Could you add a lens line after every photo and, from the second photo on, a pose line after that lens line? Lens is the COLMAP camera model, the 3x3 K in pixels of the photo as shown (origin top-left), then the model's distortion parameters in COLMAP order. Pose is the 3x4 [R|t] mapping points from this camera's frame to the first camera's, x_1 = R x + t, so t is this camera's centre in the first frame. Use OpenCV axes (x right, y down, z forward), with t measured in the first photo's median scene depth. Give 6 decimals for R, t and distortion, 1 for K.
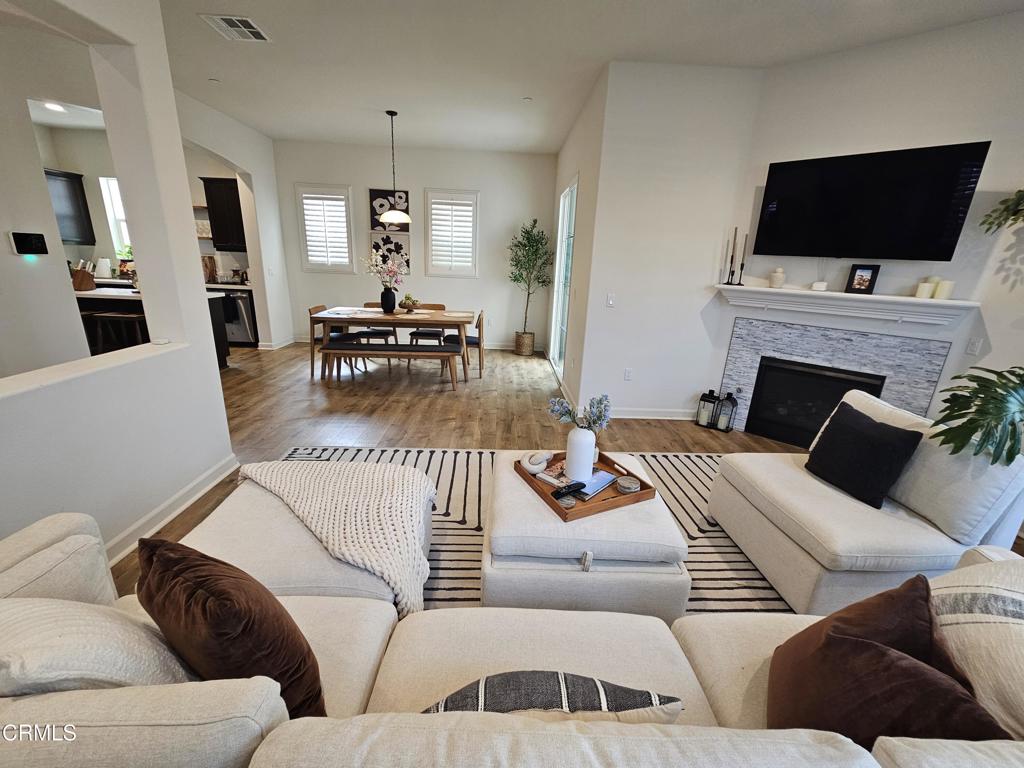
lens RADIAL K [[419.6, 0, 514.5], [0, 419.6, 386.8], [0, 0, 1]] dist [-0.003529, 0.001264]
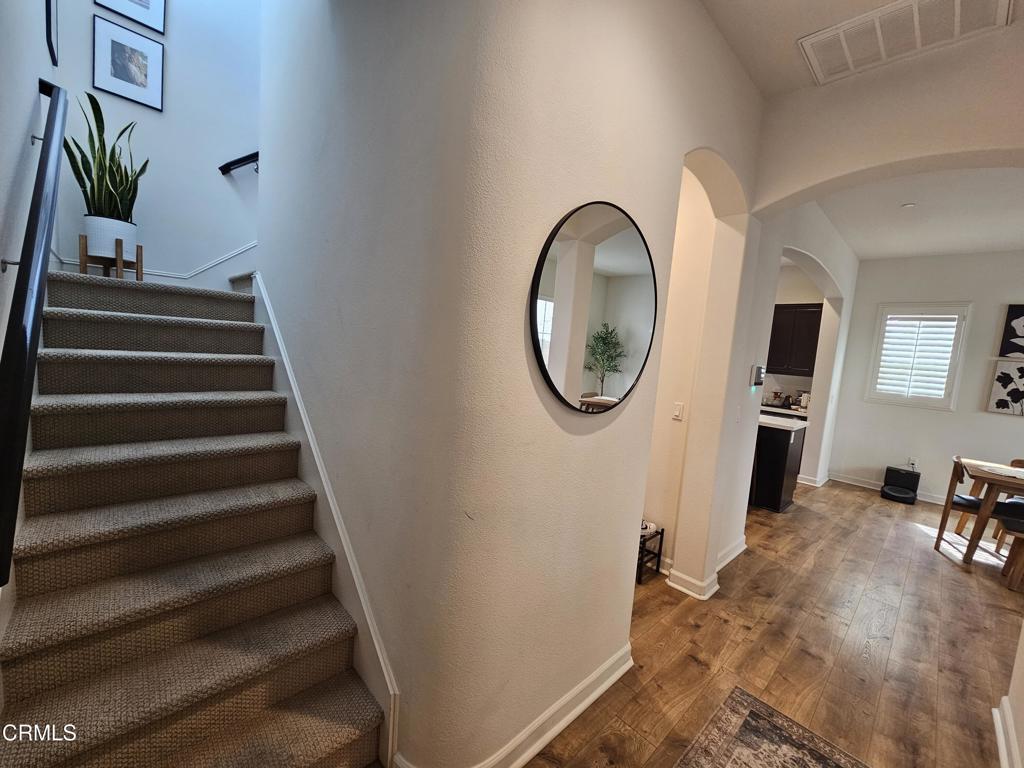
lens RADIAL K [[419.6, 0, 512.4], [0, 419.6, 387.8], [0, 0, 1]] dist [-0.003529, 0.001264]
pose [[0.669056, 0.082385, -0.738632, -0.604600], [-0.260751, 0.956683, -0.129483, -0.013567], [0.695969, 0.279230, 0.661556, -0.087135]]
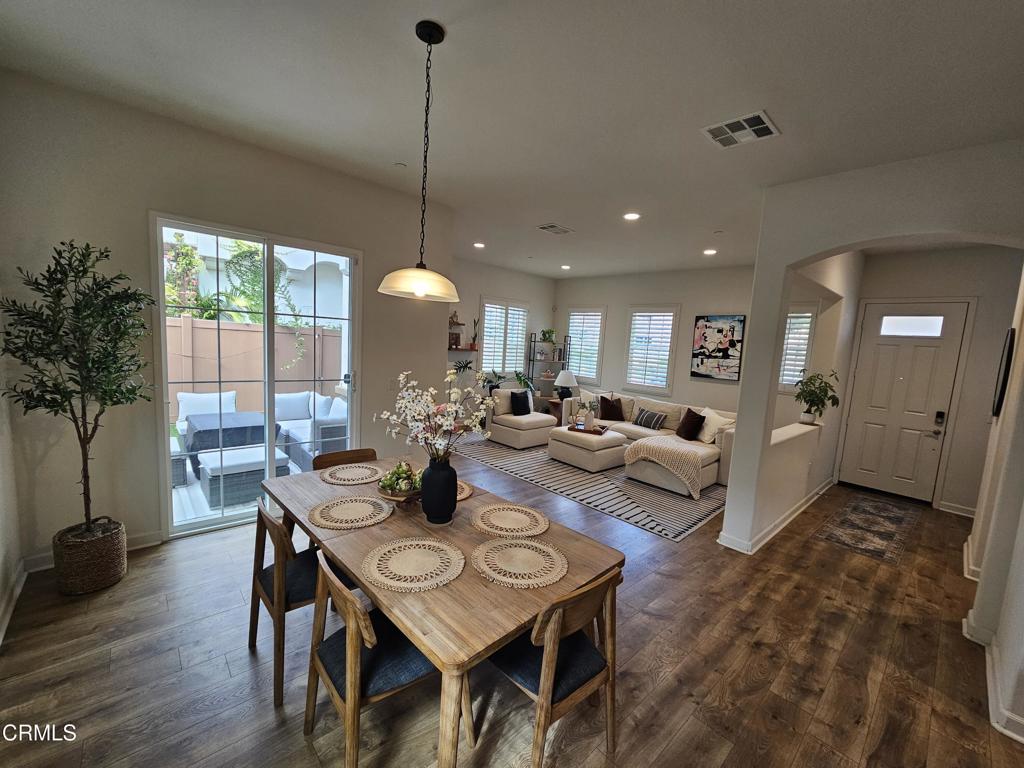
lens RADIAL K [[419.6, 0, 511.5], [0, 419.6, 388.4], [0, 0, 1]] dist [-0.003529, 0.001264]
pose [[-0.648463, -0.174323, 0.741017, -0.827631], [0.130521, 0.933552, 0.333835, -0.559468], [-0.749973, 0.313198, -0.582621, 1.533572]]
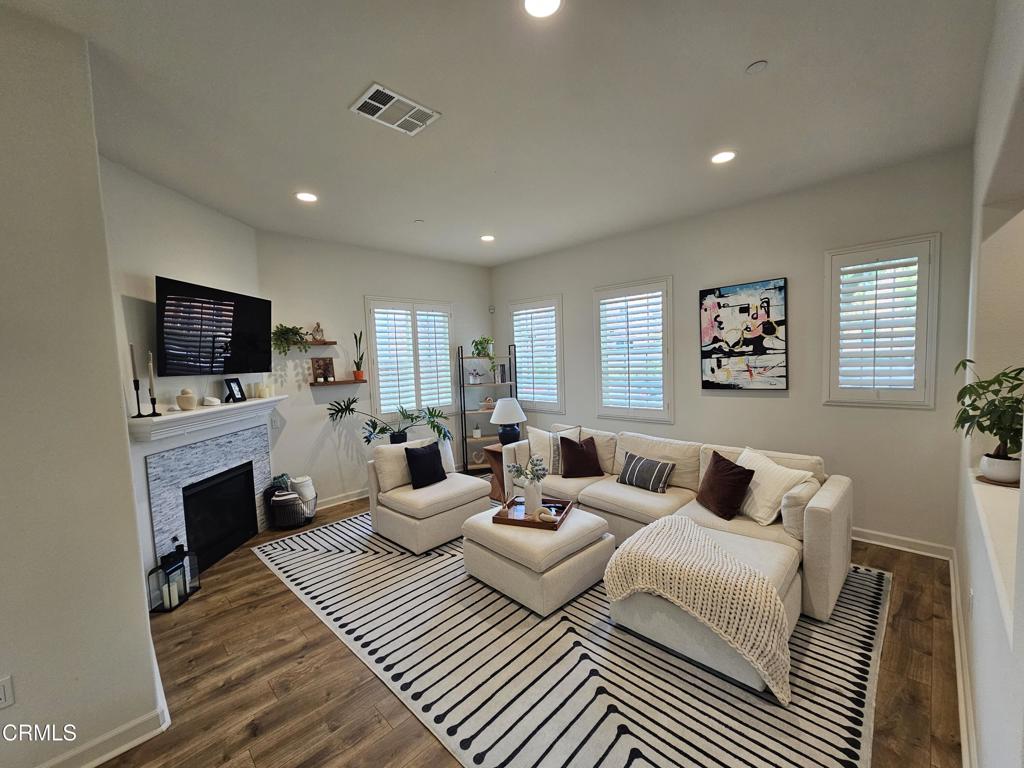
lens RADIAL K [[419.6, 0, 512.1], [0, 419.6, 387.6], [0, 0, 1]] dist [-0.003529, 0.001264]
pose [[-0.683256, -0.073734, 0.726447, -0.447941], [0.217338, 0.929258, 0.298735, -0.351899], [-0.697084, 0.361997, -0.618896, 0.931486]]
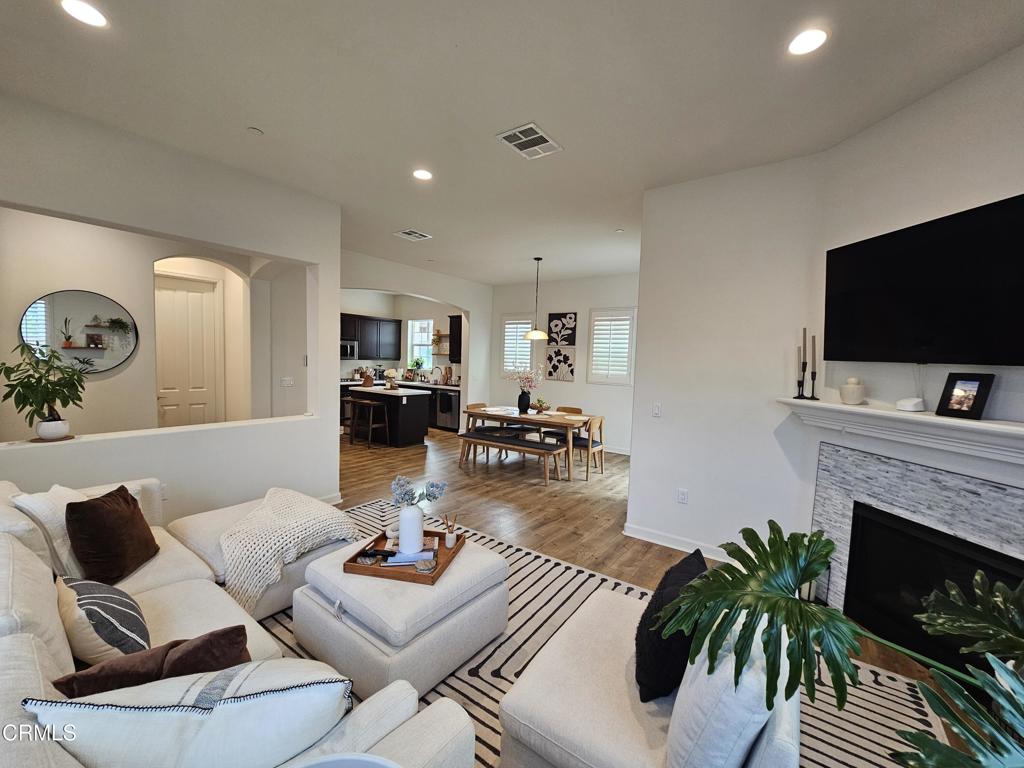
lens RADIAL K [[419.6, 0, 515.0], [0, 419.6, 388.0], [0, 0, 1]] dist [-0.003529, 0.001264]
pose [[0.790237, 0.025608, -0.612266, 0.534619], [-0.176072, 0.966485, -0.186829, -0.024100], [0.586962, 0.255442, 0.768261, 0.089925]]
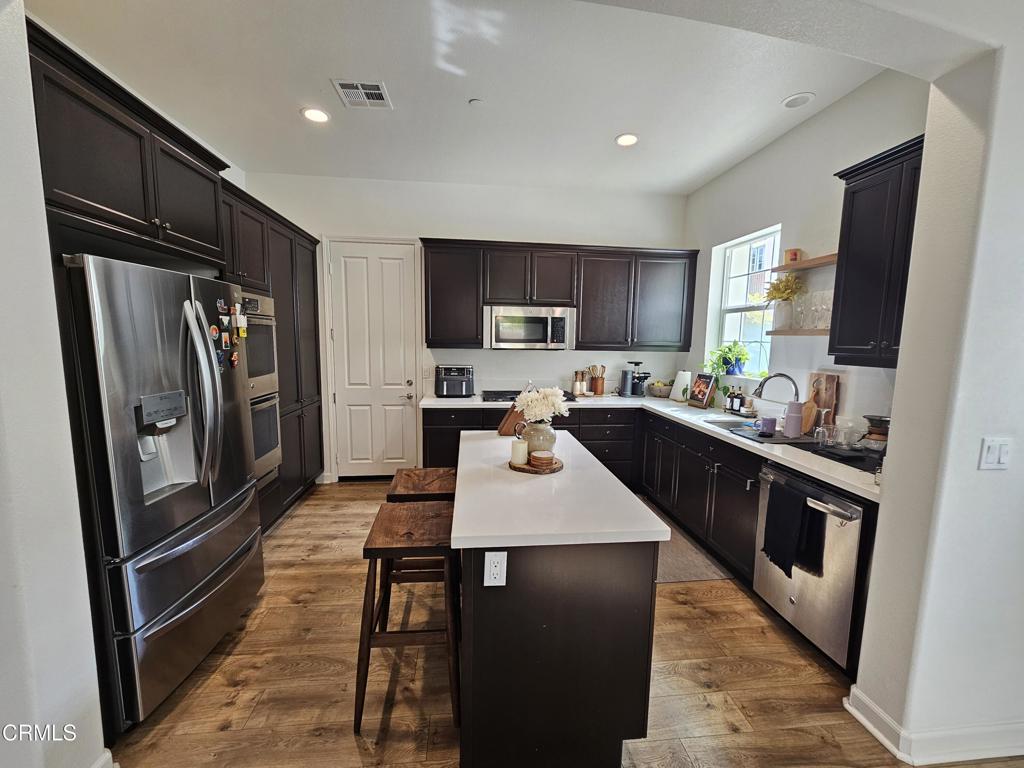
lens RADIAL K [[419.6, 0, 512.6], [0, 419.6, 388.9], [0, 0, 1]] dist [-0.003529, 0.001264]
pose [[0.077628, 0.079489, -0.993809, -0.592663], [-0.300089, 0.952452, 0.052740, -0.380985], [0.950747, 0.294137, 0.097791, 1.126232]]
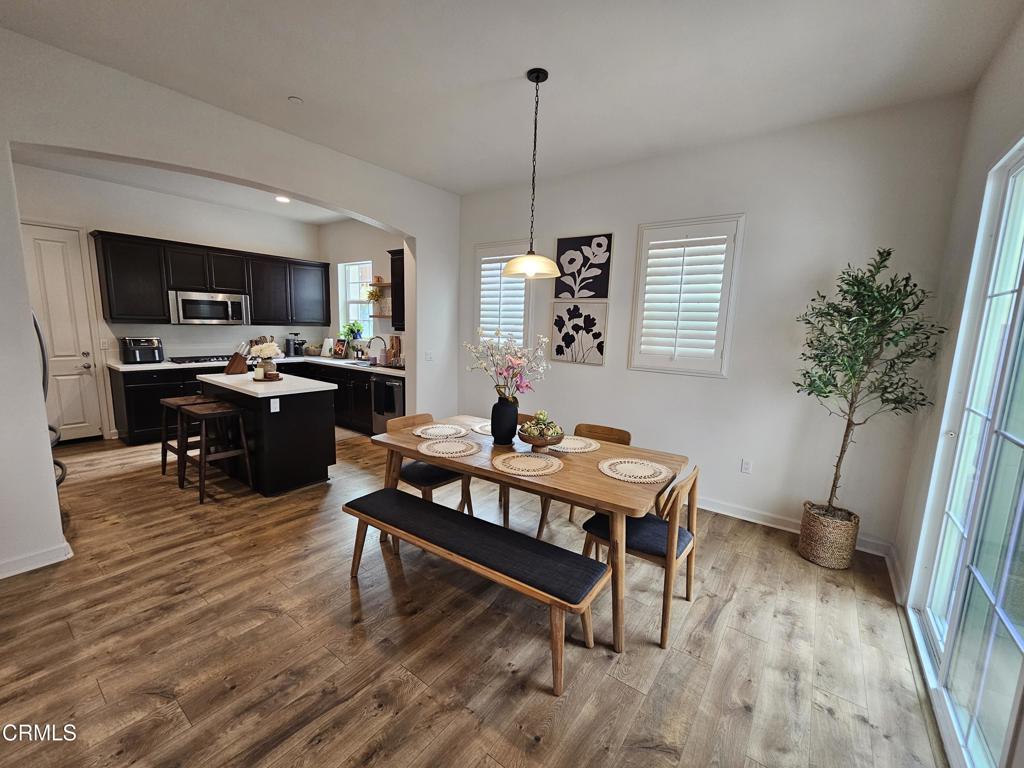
lens RADIAL K [[419.6, 0, 513.6], [0, 419.6, 388.5], [0, 0, 1]] dist [-0.003529, 0.001264]
pose [[0.785736, 0.077186, -0.613727, 0.039749], [-0.177170, 0.978698, -0.103738, -0.255477], [0.592646, 0.190245, 0.782673, 0.779000]]
